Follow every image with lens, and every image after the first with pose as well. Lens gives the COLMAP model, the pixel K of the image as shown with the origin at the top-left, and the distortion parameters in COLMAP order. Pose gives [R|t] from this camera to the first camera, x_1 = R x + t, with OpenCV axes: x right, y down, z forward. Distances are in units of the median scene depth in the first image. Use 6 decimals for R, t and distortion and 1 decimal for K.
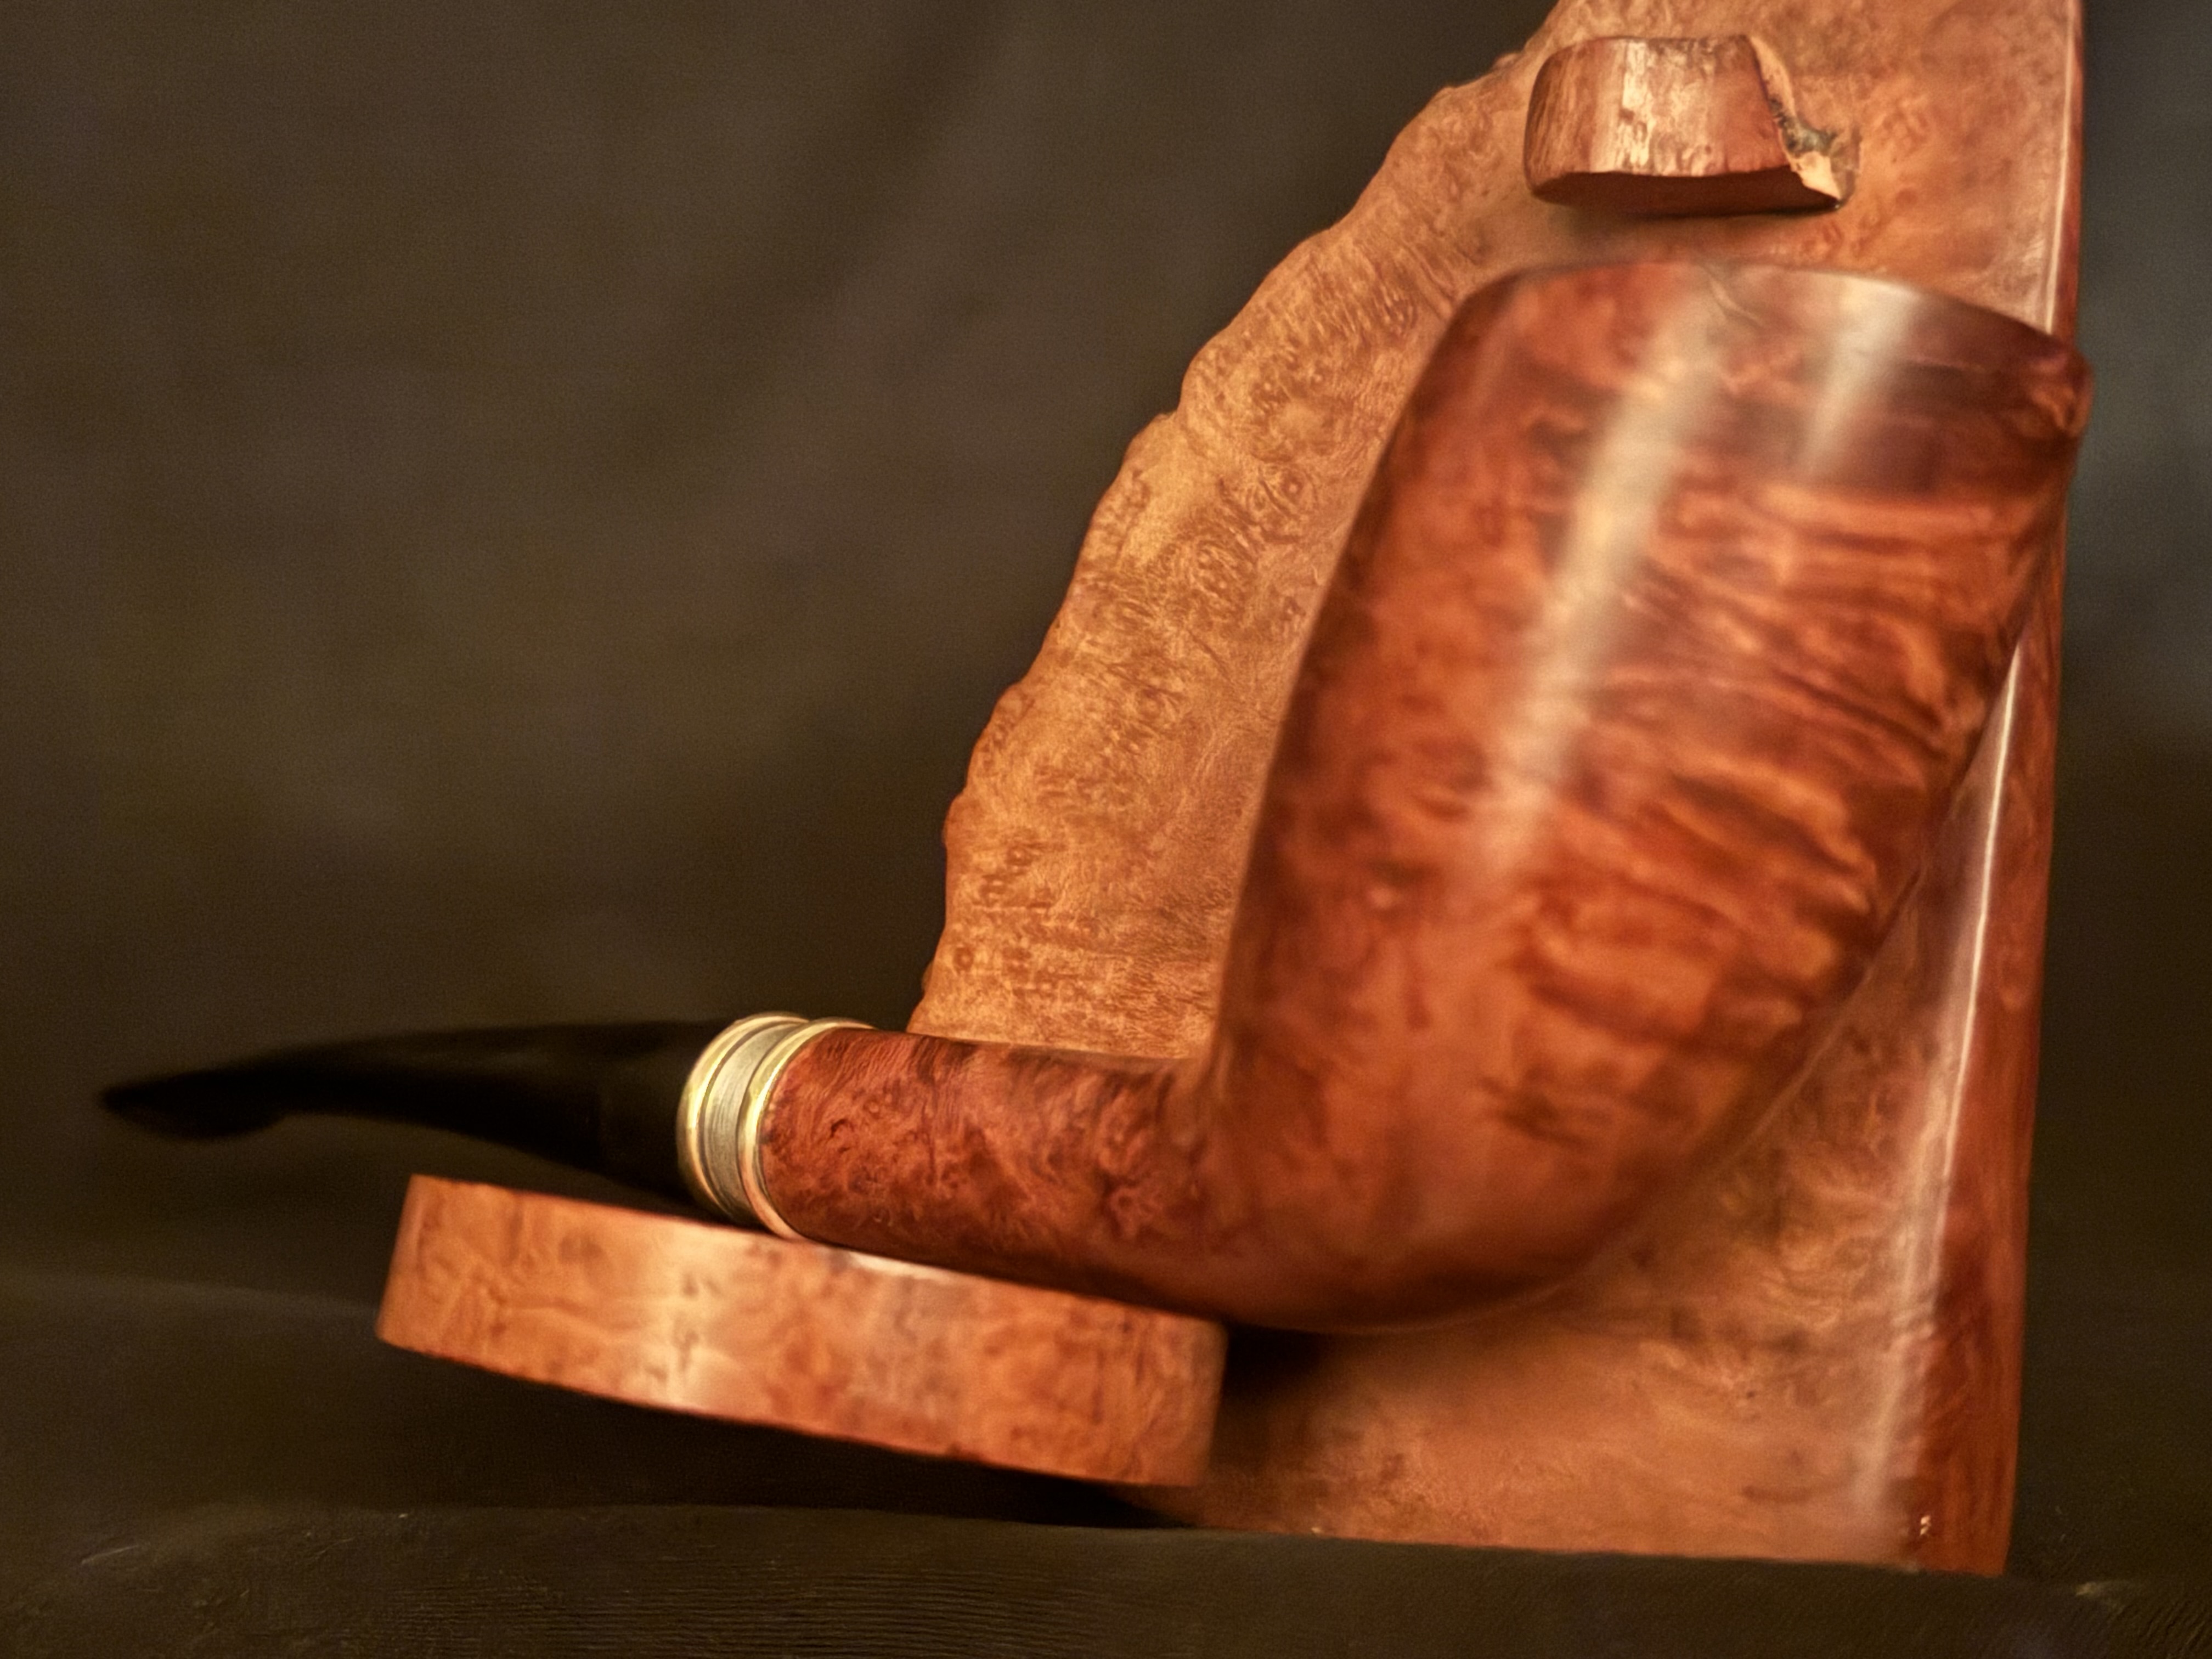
lens RADIAL K [[2818.5, 0, 1106.0], [0, 2818.5, 829.5], [0, 0, 1]] dist [0.183544, -0.533957]
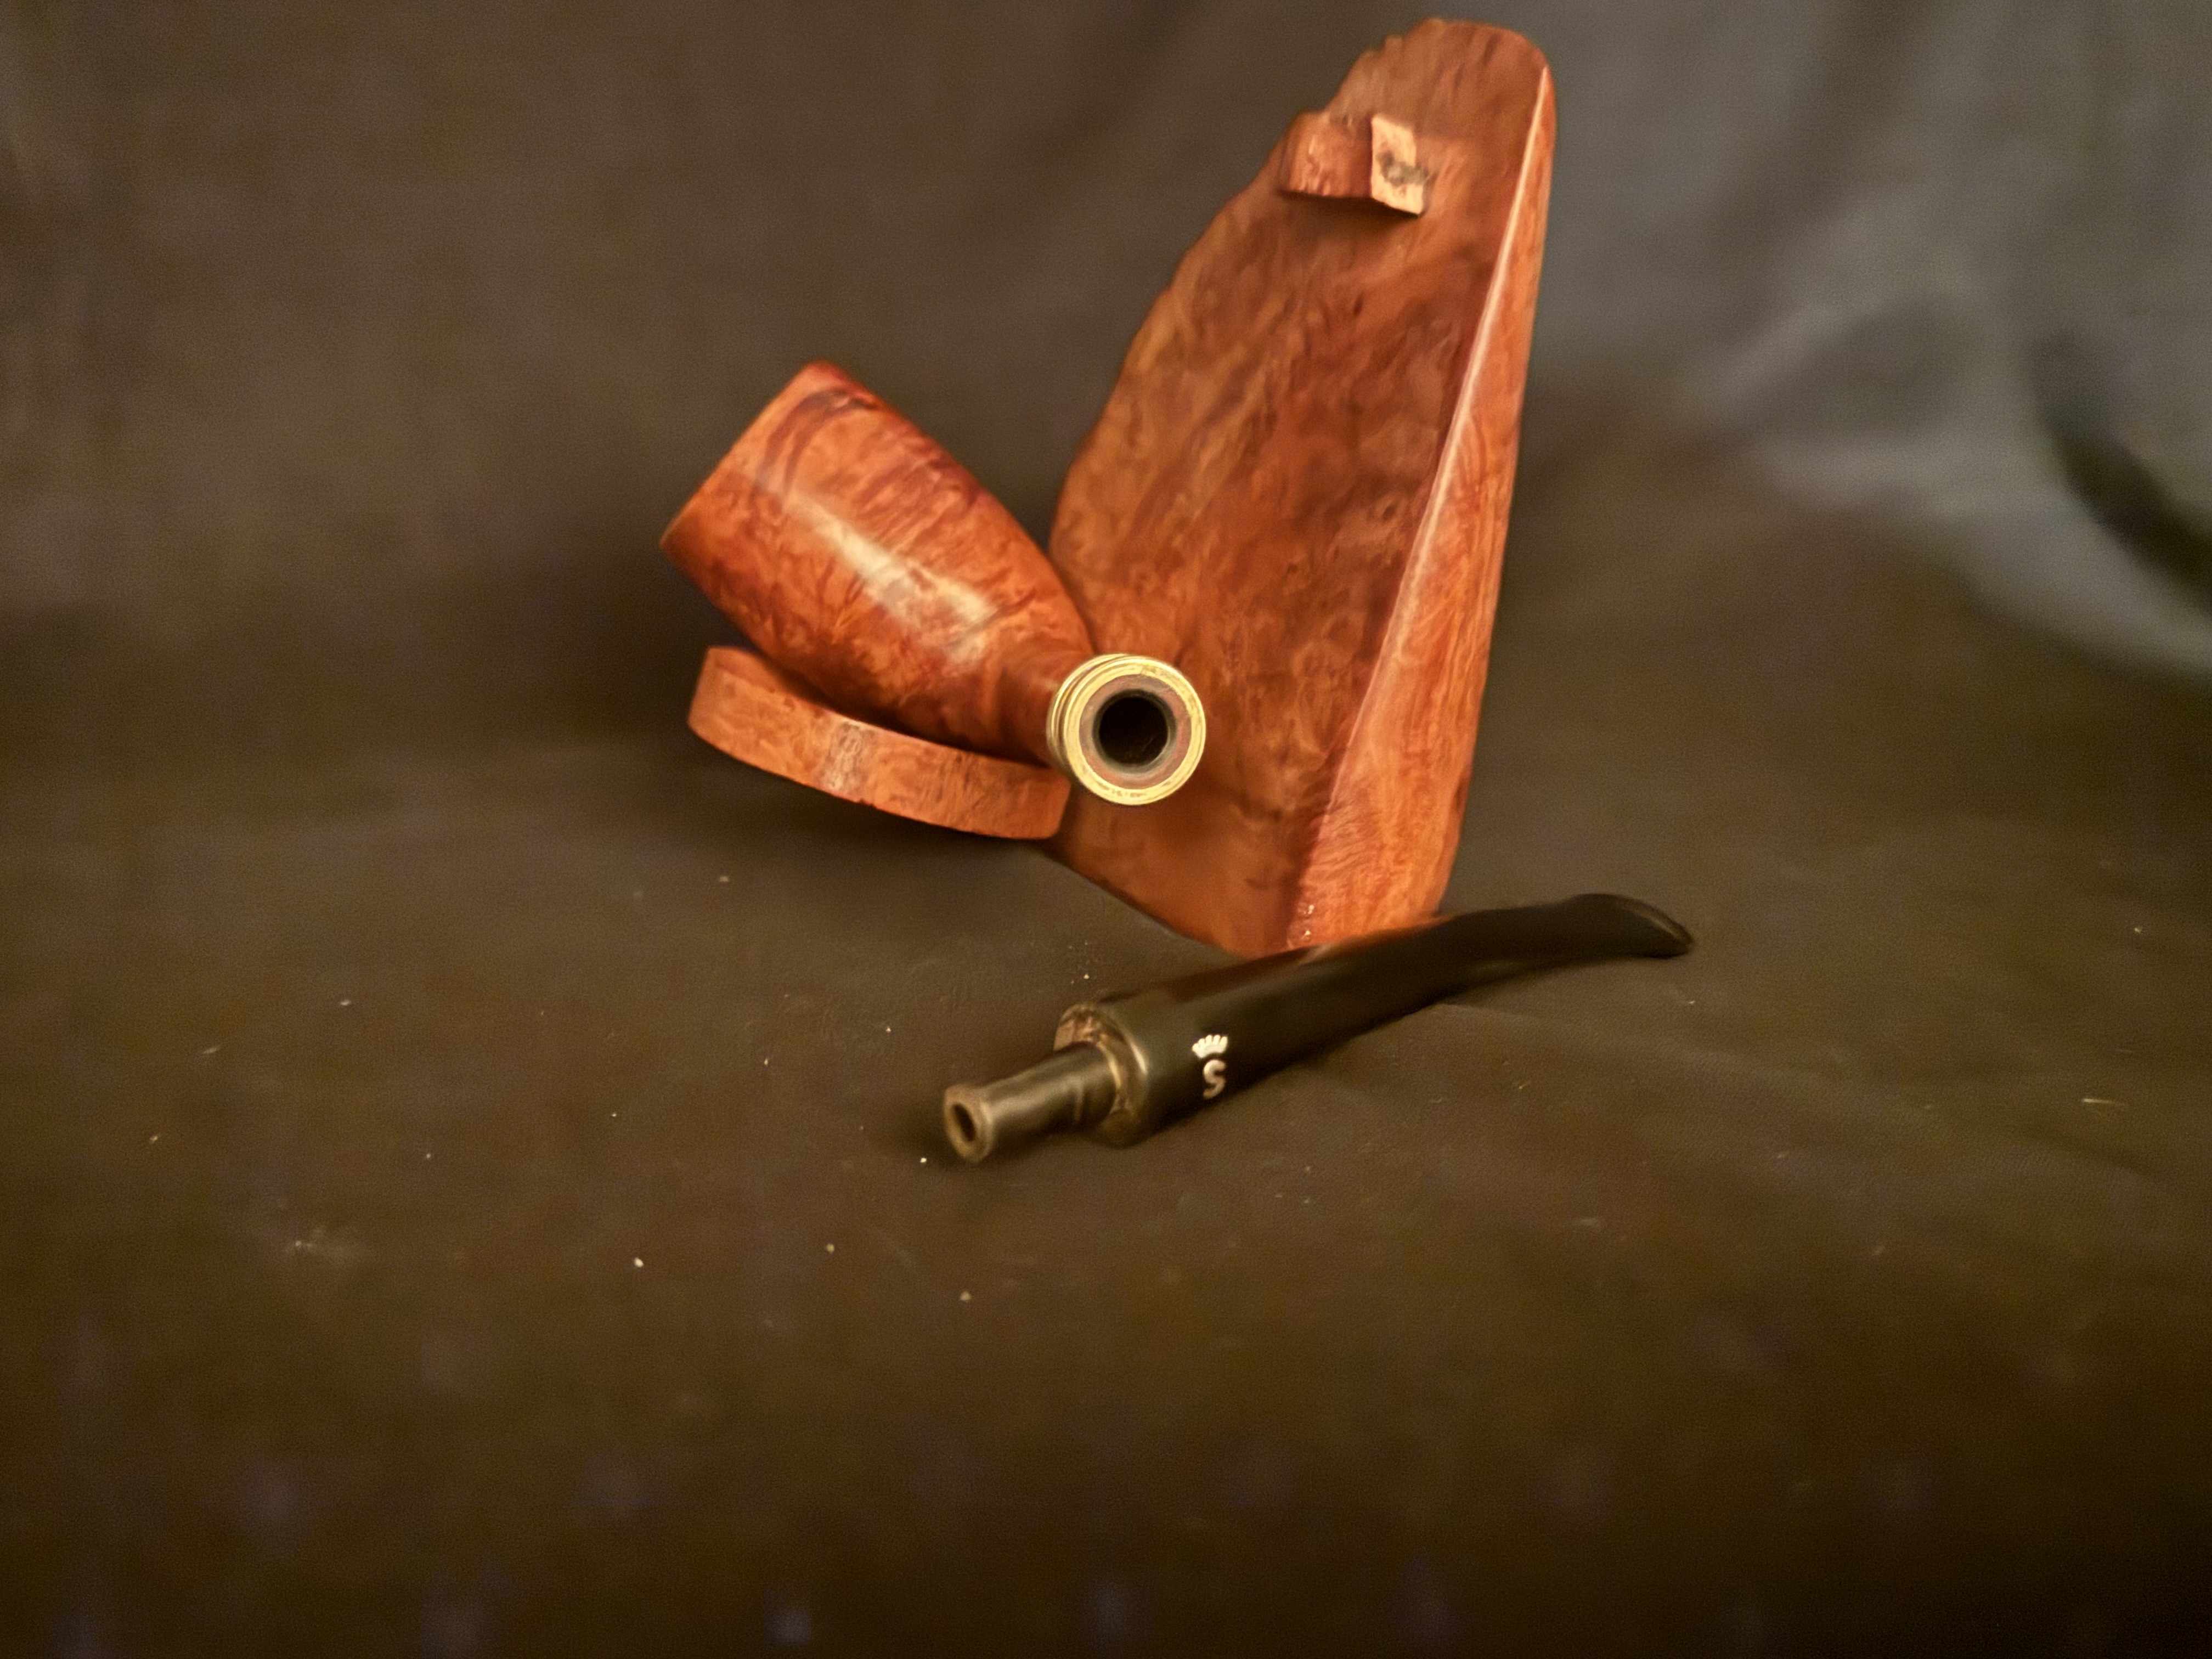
lens RADIAL K [[1927.9, 0, 1106.0], [0, 1927.9, 829.5], [0, 0, 1]] dist [0.087777, -0.005941]
pose [[0.916221, 0.159644, -0.367496, 0.597480], [-0.074927, 0.969282, 0.234263, -0.116105], [0.393606, -0.187101, 0.900038, -0.271877]]
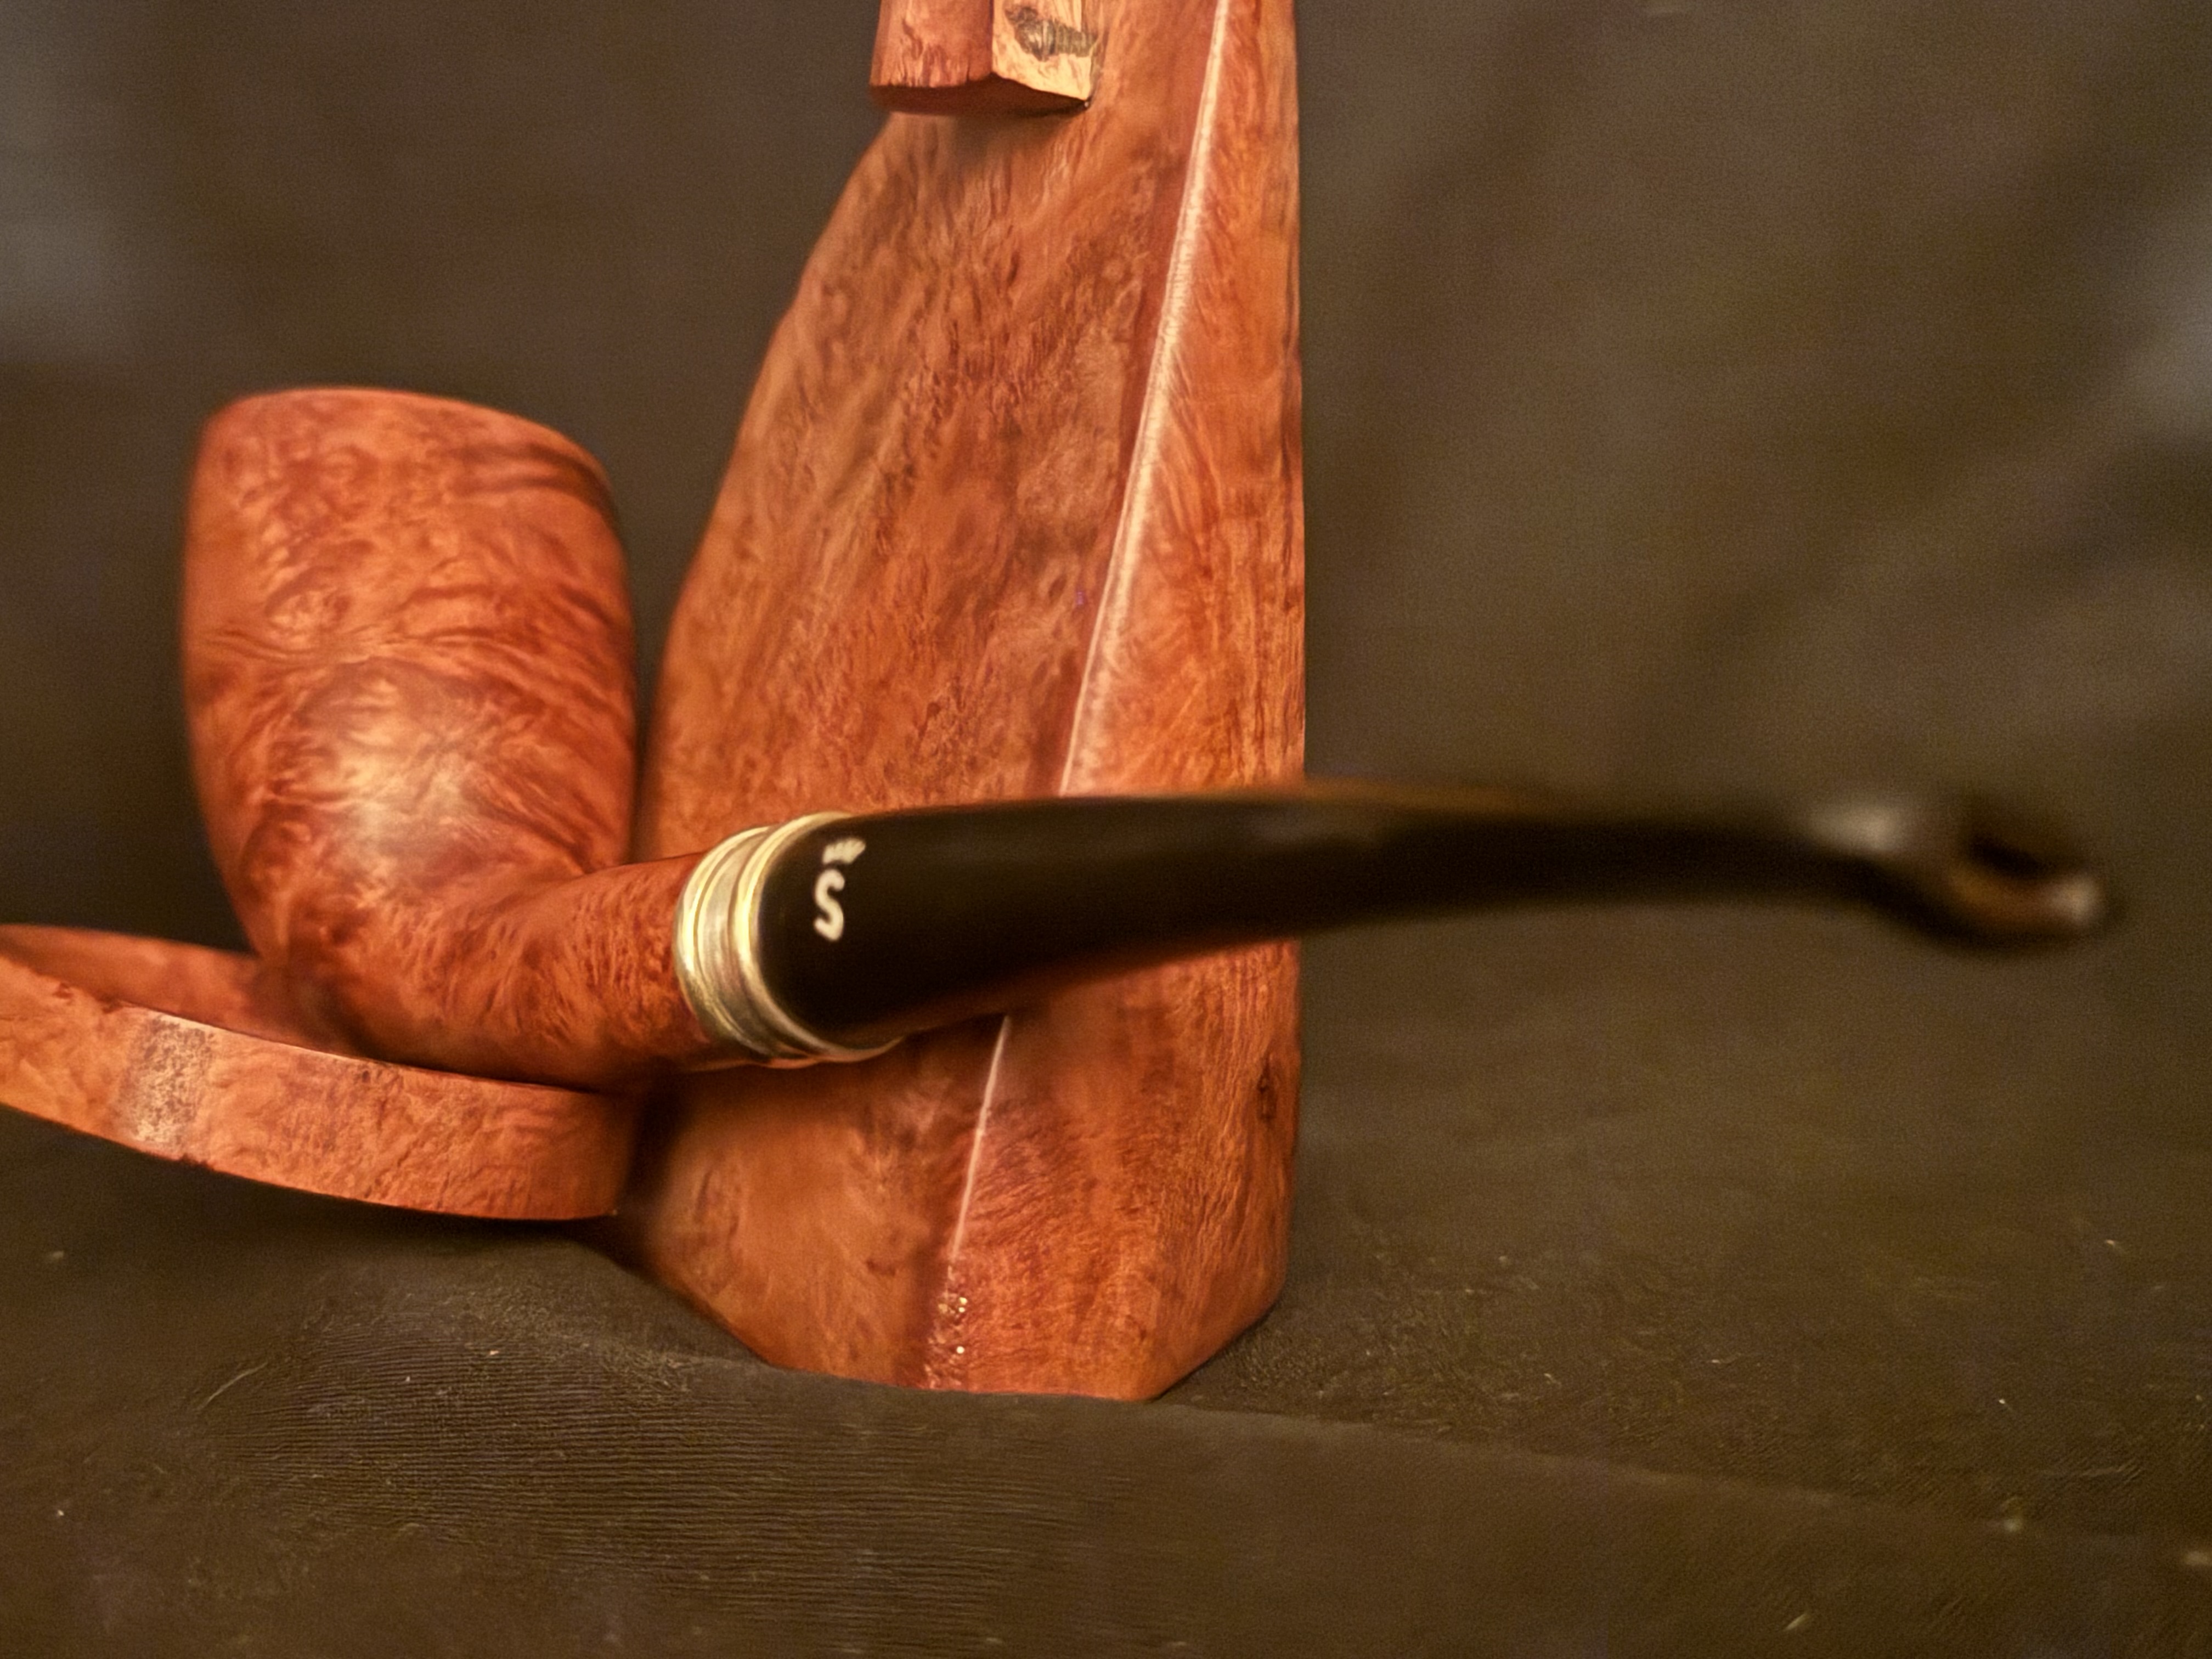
lens RADIAL K [[2818.5, 0, 1106.0], [0, 2818.5, 829.5], [0, 0, 1]] dist [0.183544, -0.533957]
pose [[0.897559, 0.039206, -0.439148, 0.750877], [-0.015568, 0.998236, 0.057301, -0.007177], [0.440619, -0.044594, 0.896586, 0.032327]]
